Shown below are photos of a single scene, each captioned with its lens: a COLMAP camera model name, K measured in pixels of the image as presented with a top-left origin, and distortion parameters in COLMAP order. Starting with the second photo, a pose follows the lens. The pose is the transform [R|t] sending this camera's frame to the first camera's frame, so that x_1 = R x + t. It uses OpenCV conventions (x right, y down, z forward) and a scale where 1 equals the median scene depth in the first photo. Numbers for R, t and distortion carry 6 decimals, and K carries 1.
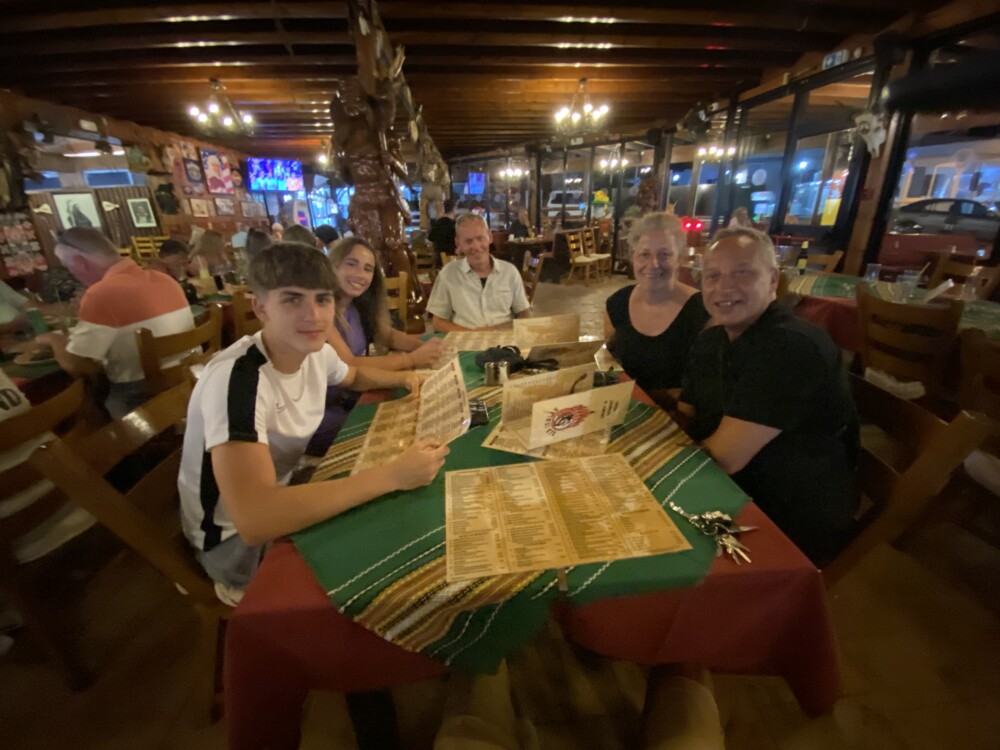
lens RADIAL K [[409.1, 0, 499.2], [0, 409.1, 373.0], [0, 0, 1]] dist [0.014953, -0.018408]
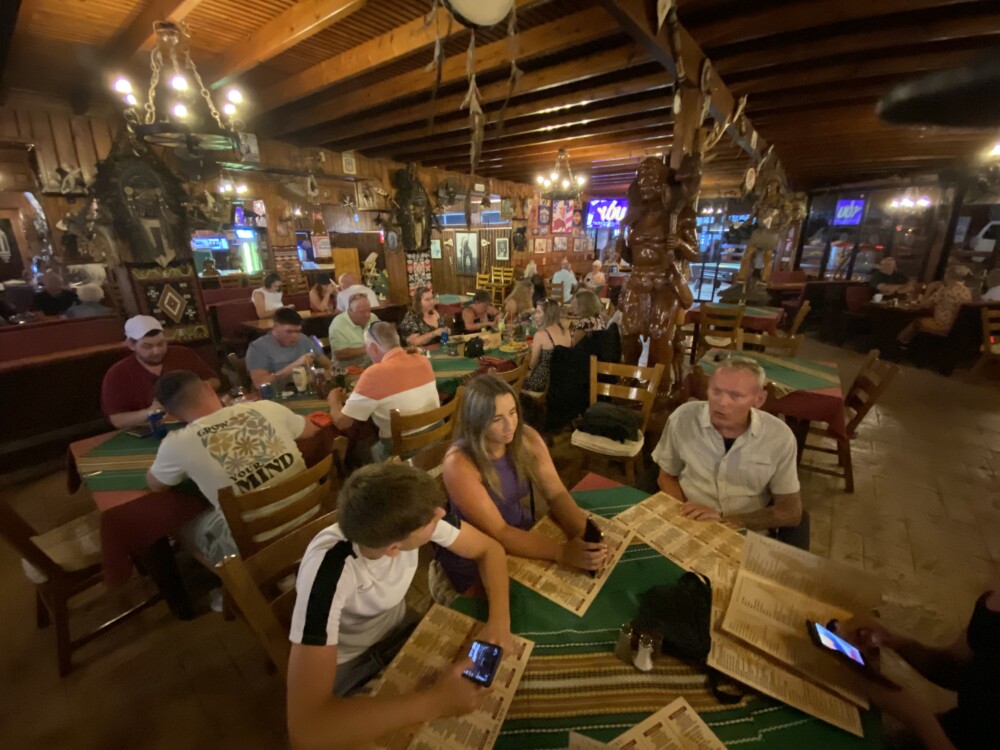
lens RADIAL K [[404.7, 0, 495.4], [0, 404.7, 376.4], [0, 0, 1]] dist [0.013051, -0.017331]
pose [[0.732044, 0.235654, -0.639201, 0.027496], [-0.255234, 0.964799, 0.063387, -0.084480], [0.631638, 0.116744, 0.766423, 0.053877]]
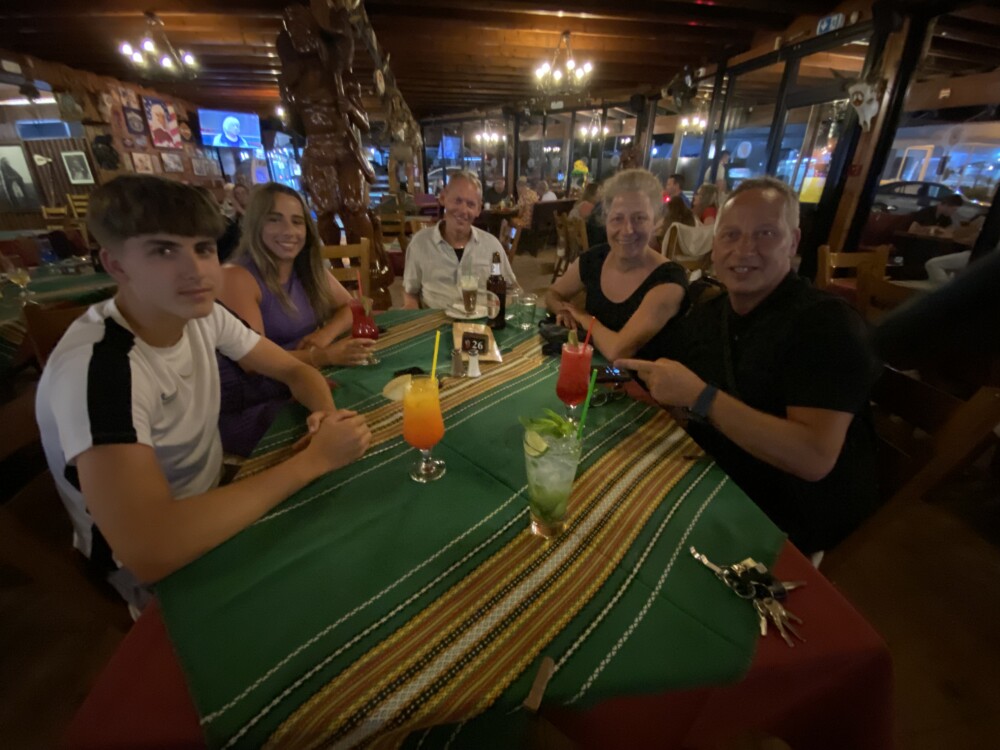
lens RADIAL K [[409.1, 0, 499.2], [0, 409.1, 373.0], [0, 0, 1]] dist [0.014953, -0.018408]
pose [[0.998103, 0.006226, 0.061257, 0.001847], [-0.010033, 0.998023, 0.062036, -0.005325], [-0.060750, -0.062533, 0.996192, 0.031170]]
